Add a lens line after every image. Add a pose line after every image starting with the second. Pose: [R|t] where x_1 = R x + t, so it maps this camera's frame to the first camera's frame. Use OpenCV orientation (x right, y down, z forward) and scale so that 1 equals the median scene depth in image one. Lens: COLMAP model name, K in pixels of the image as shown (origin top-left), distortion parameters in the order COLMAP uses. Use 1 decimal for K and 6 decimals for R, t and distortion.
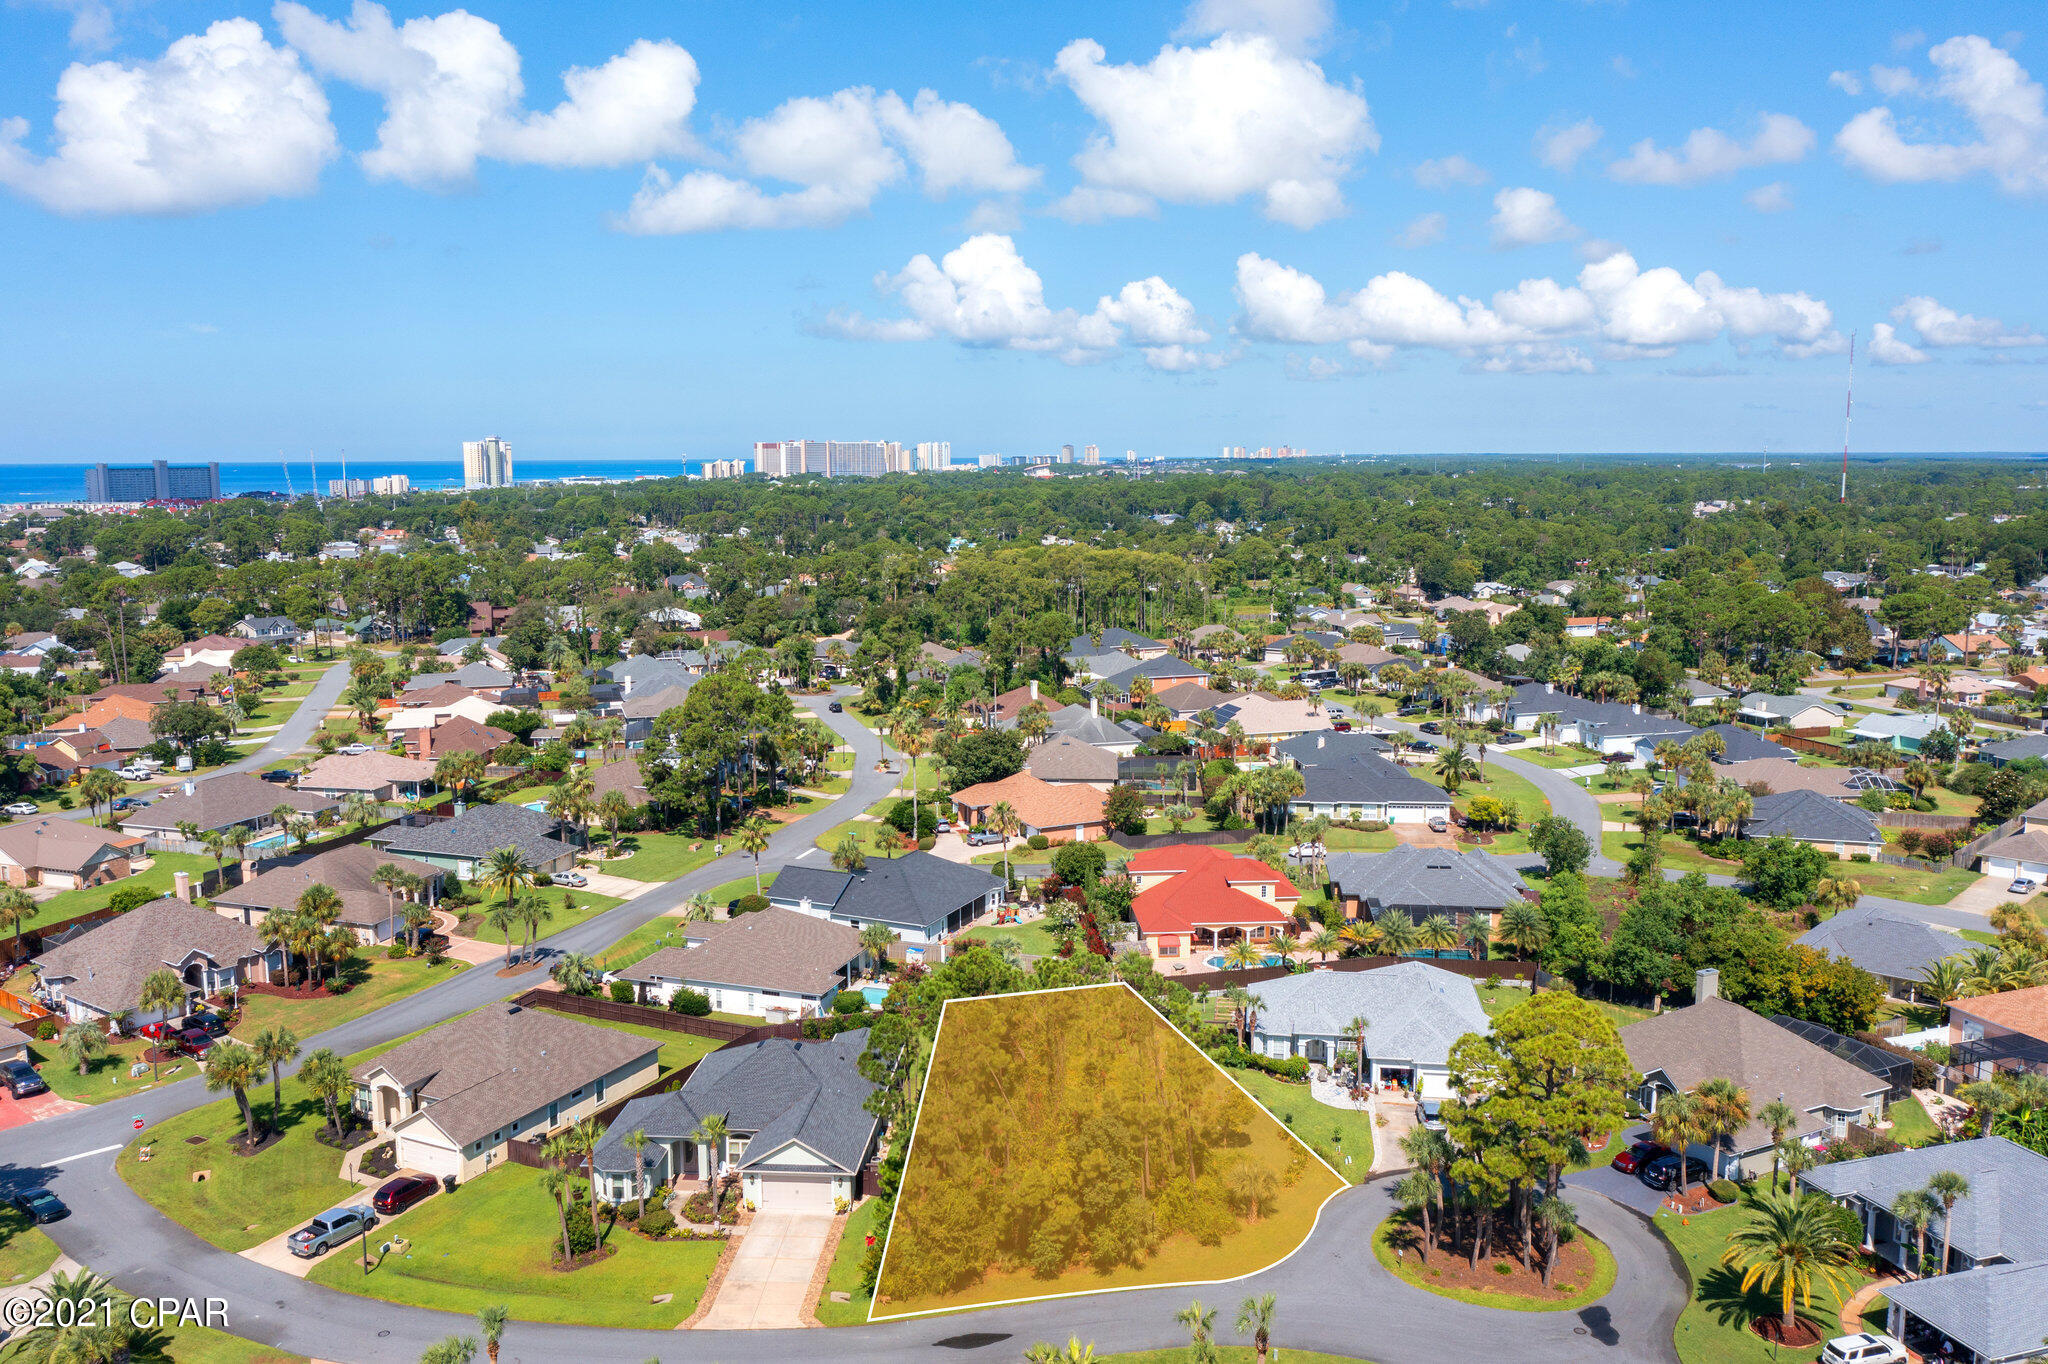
lens RADIAL K [[1618.9, 0, 1010.5], [0, 1618.9, 680.1], [0, 0, 1]] dist [-0.008419, 0.001441]
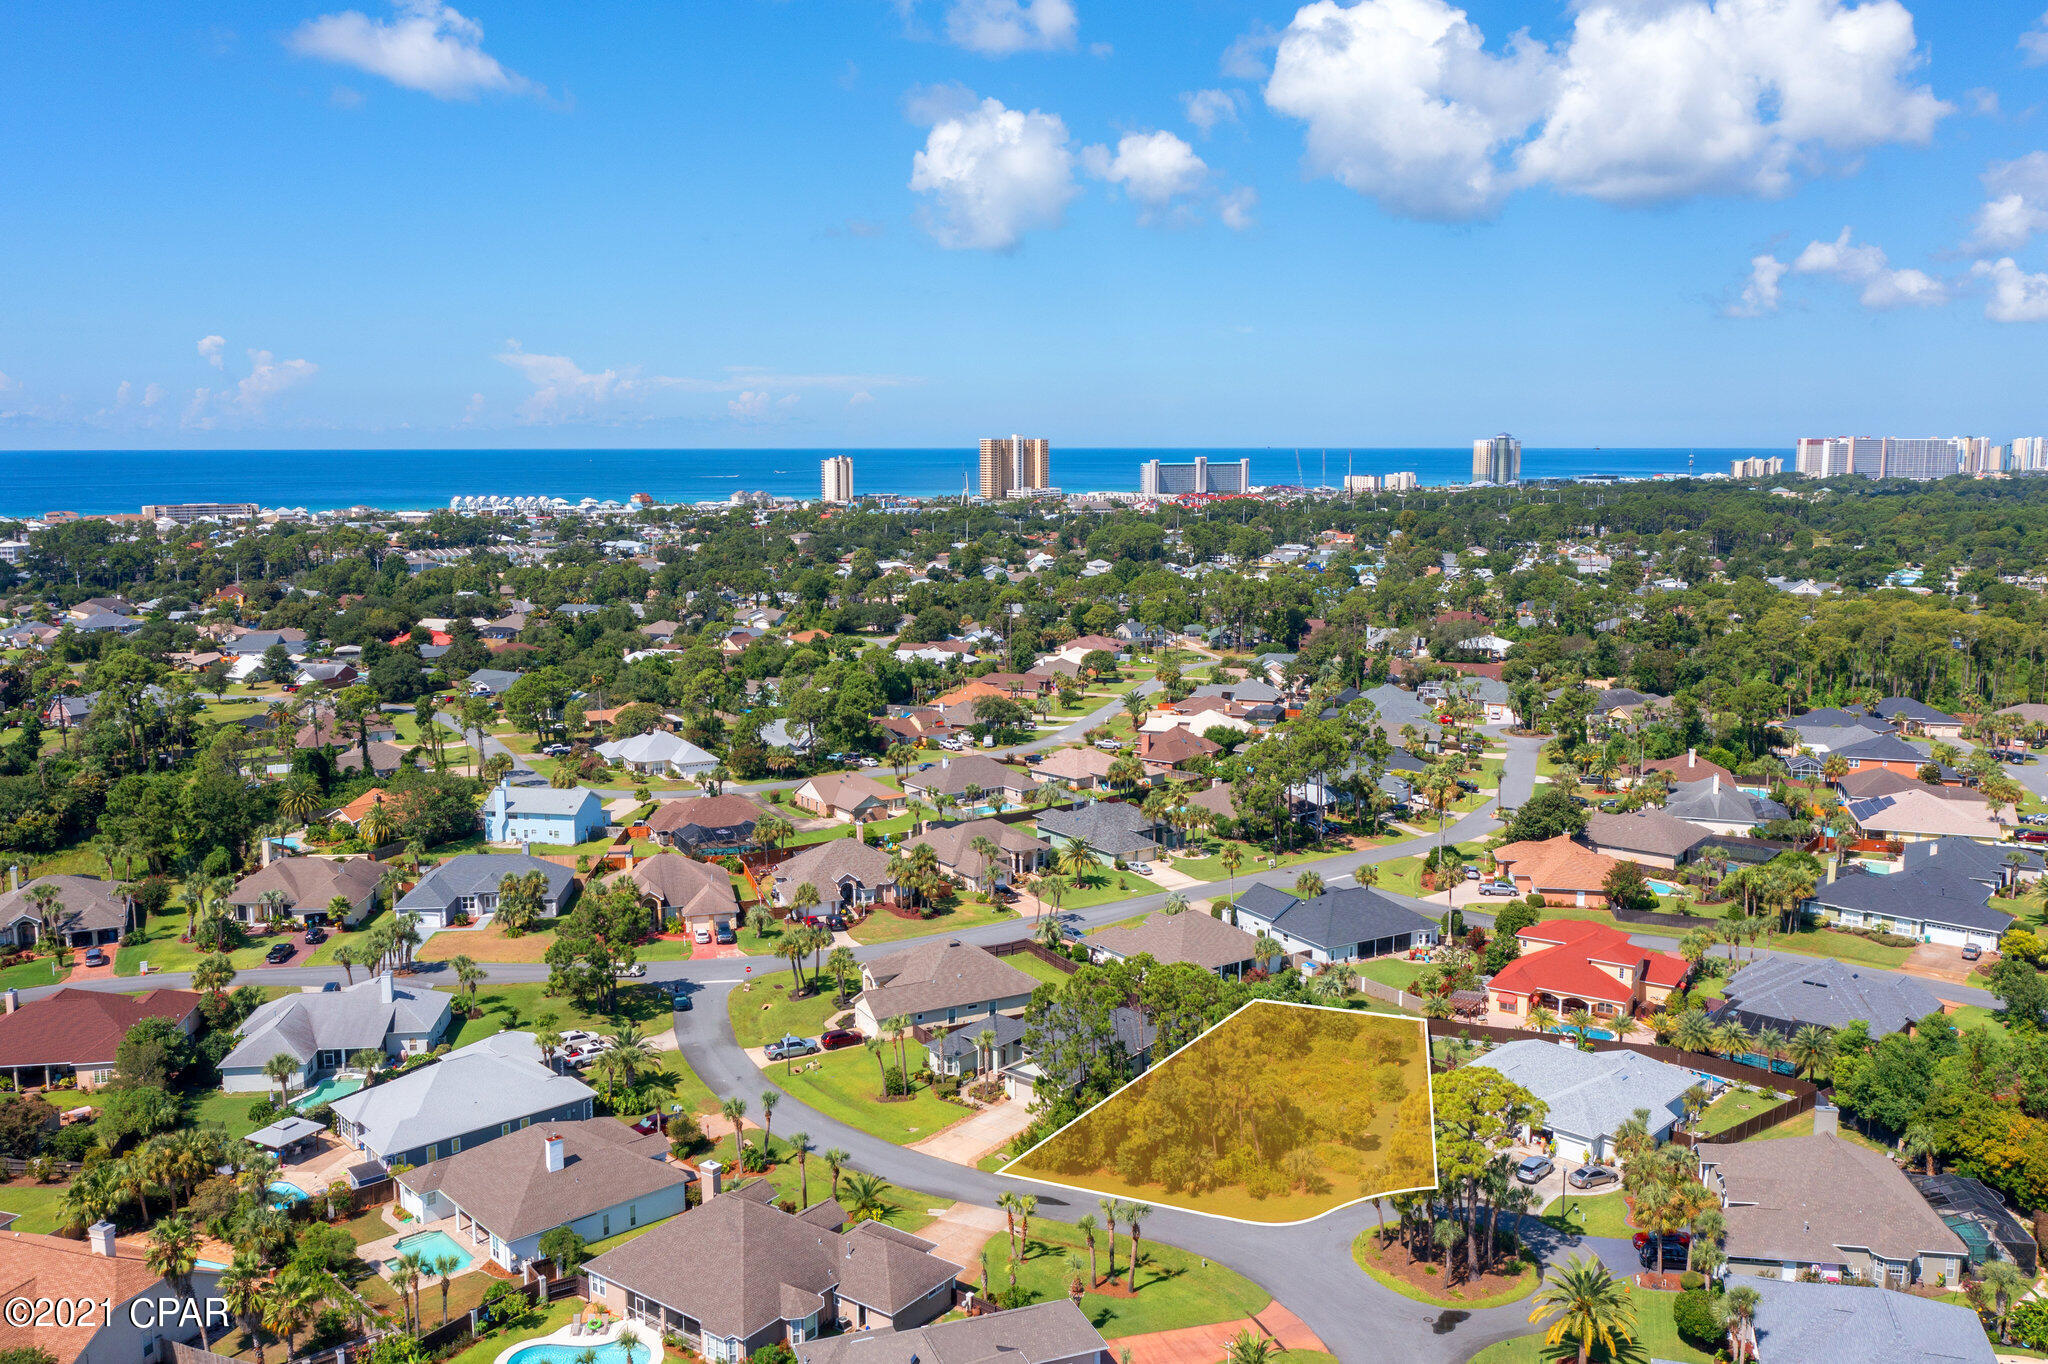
lens RADIAL K [[1618.9, 0, 1015.4], [0, 1618.9, 685.7], [0, 0, 1]] dist [-0.008419, 0.001441]
pose [[0.816475, 0.090473, -0.570248, 0.340726], [-0.084953, 0.995722, 0.036343, -0.056614], [0.571096, 0.018771, 0.820669, -0.122974]]
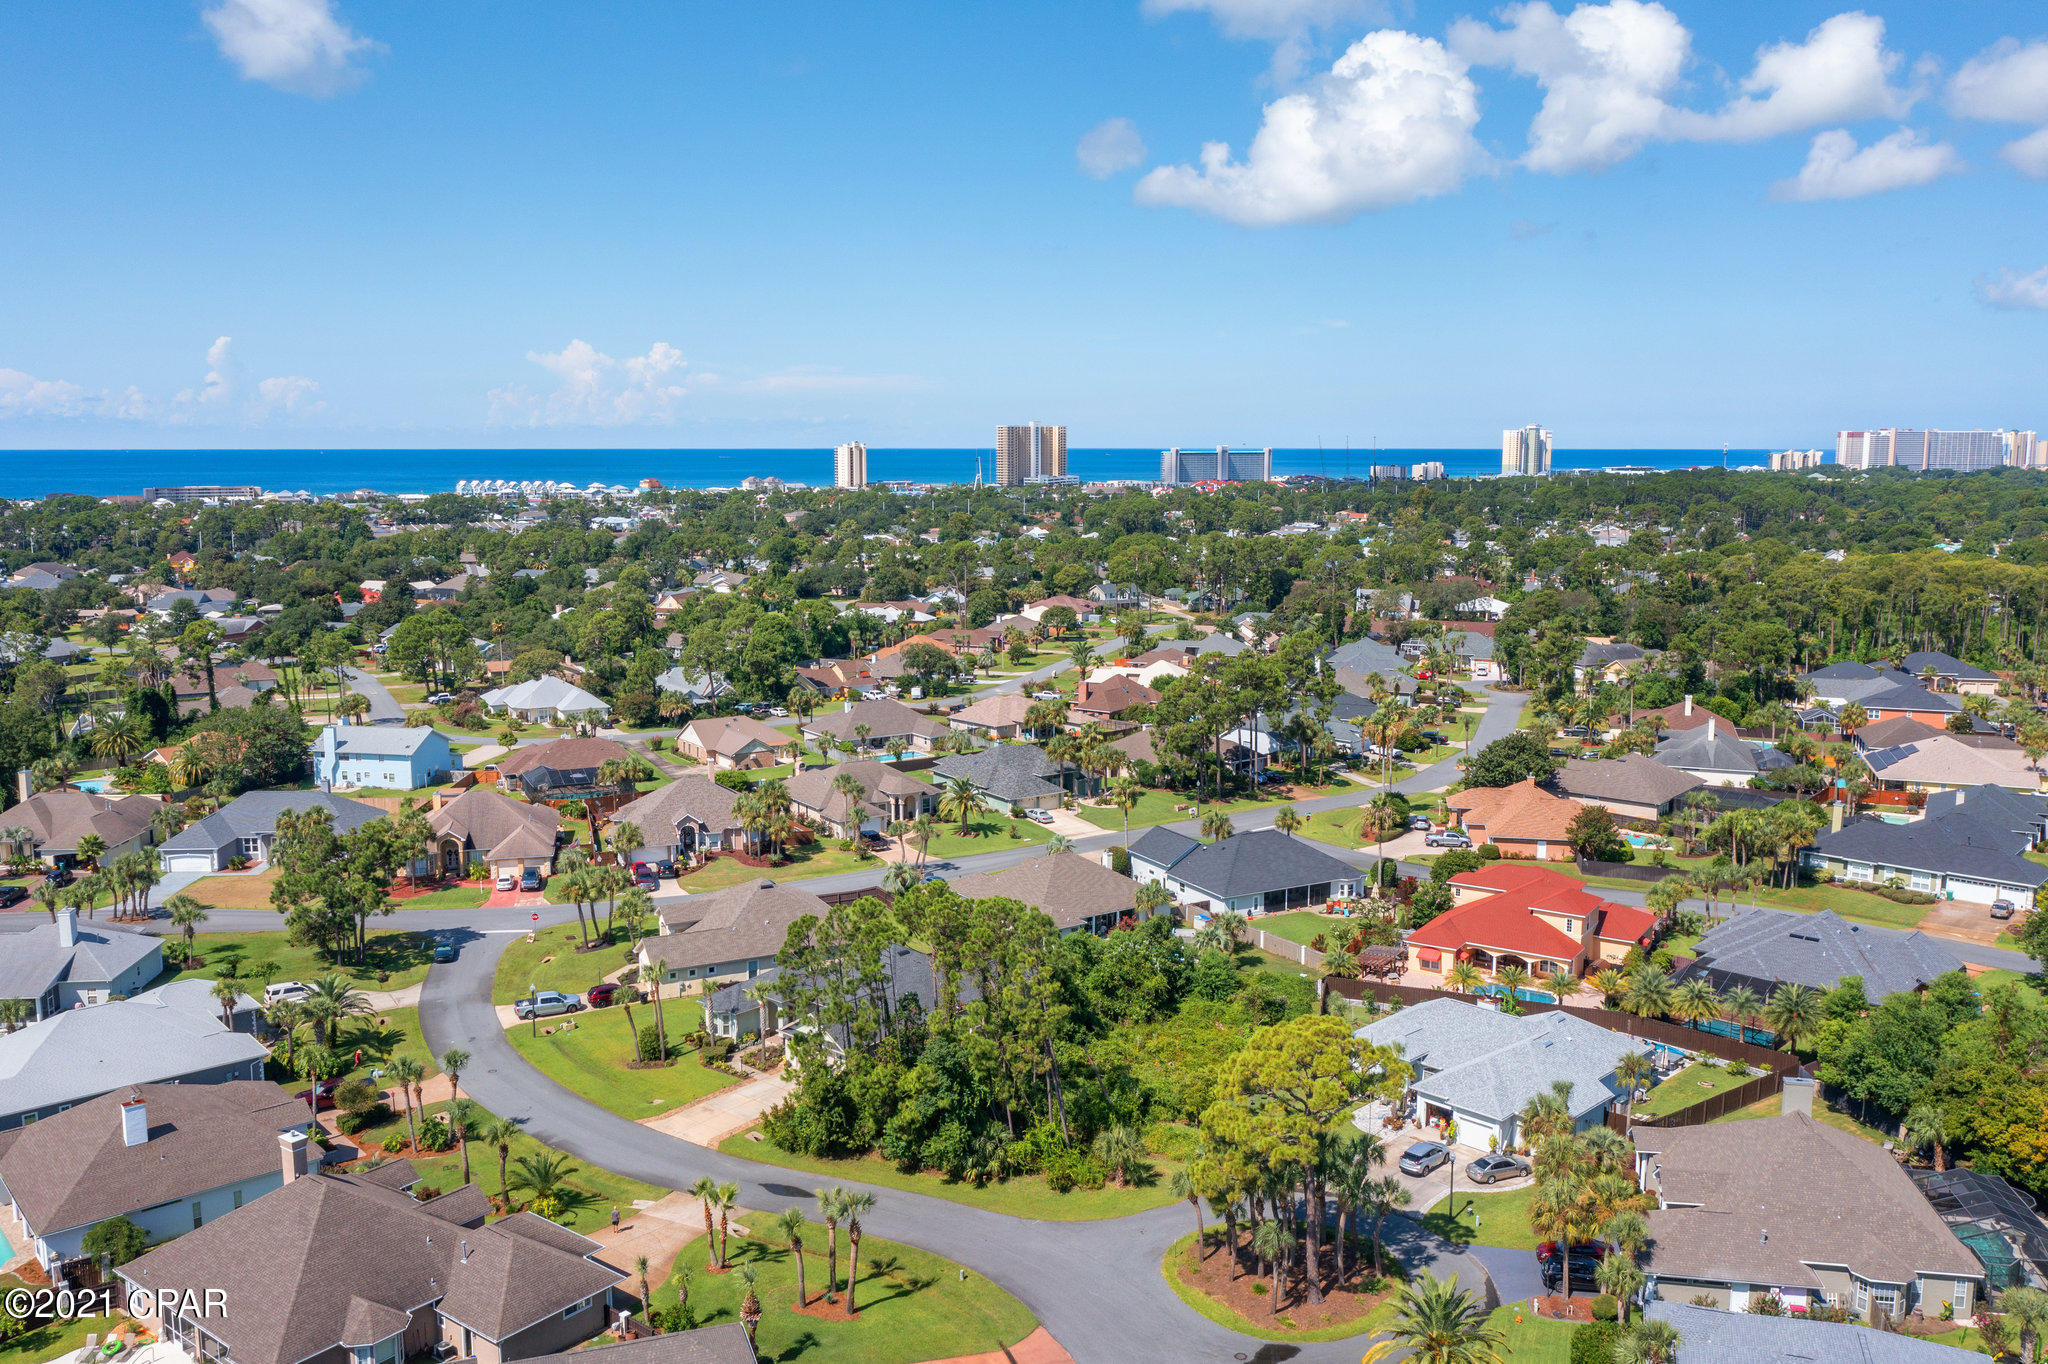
lens RADIAL K [[1618.9, 0, 1008.2], [0, 1618.9, 682.4], [0, 0, 1]] dist [-0.008419, 0.001441]
pose [[0.802235, 0.092552, -0.589791, 0.338230], [-0.087363, 0.995475, 0.037382, -0.010438], [0.590582, 0.021537, 0.806690, 0.054363]]
